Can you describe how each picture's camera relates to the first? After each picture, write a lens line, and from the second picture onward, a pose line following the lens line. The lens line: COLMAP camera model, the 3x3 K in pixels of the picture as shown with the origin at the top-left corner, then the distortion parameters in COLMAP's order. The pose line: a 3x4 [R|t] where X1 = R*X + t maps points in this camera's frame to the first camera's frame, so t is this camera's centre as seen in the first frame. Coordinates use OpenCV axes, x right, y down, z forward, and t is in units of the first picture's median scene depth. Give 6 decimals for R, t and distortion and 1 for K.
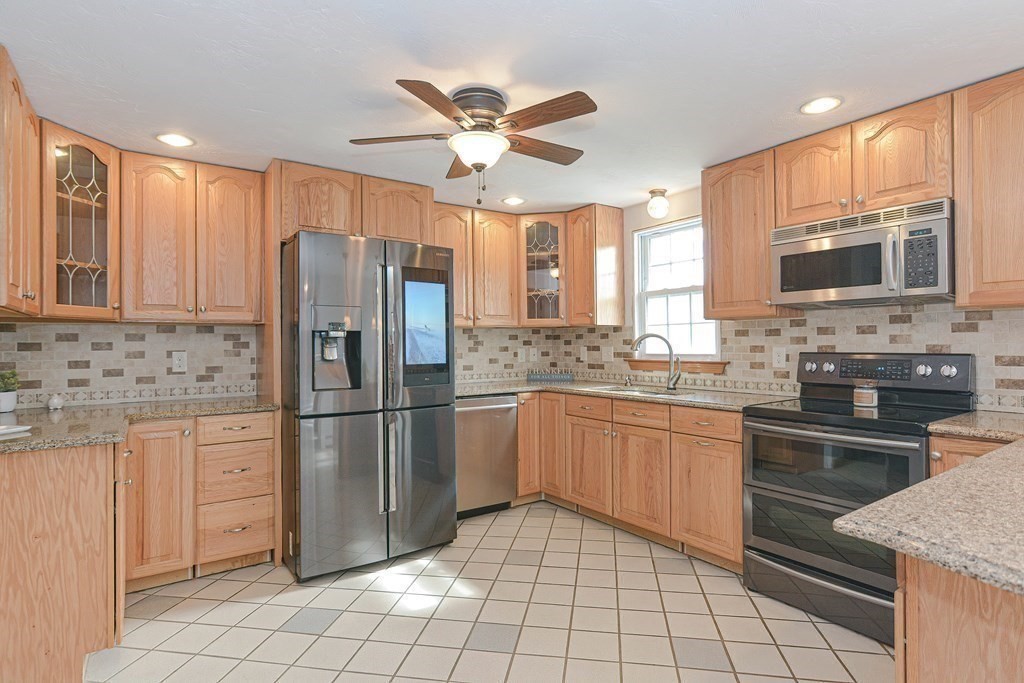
lens RADIAL K [[508.9, 0, 513.8], [0, 508.9, 337.5], [0, 0, 1]] dist [-0.000619, -0.000459]
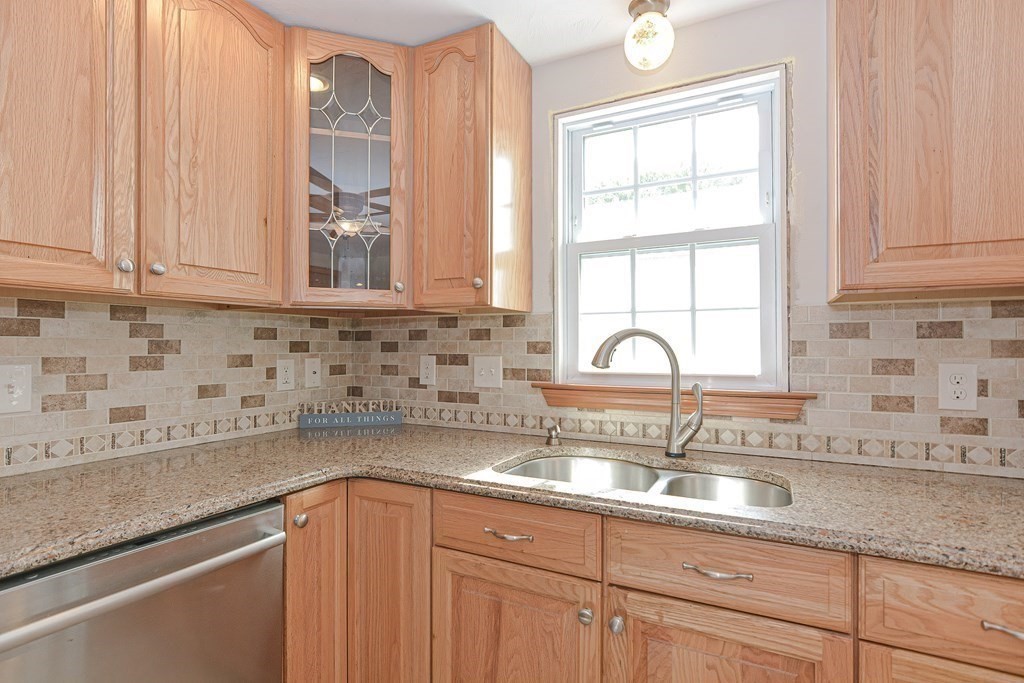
lens RADIAL K [[495.0, 0, 514.7], [0, 495.0, 344.0], [0, 0, 1]] dist [-0.008530, 0.000846]
pose [[0.882389, 0.012589, 0.470351, -0.016853], [-0.014590, 0.999893, 0.000609, 0.007348], [-0.470294, -0.007399, 0.882479, 0.766784]]
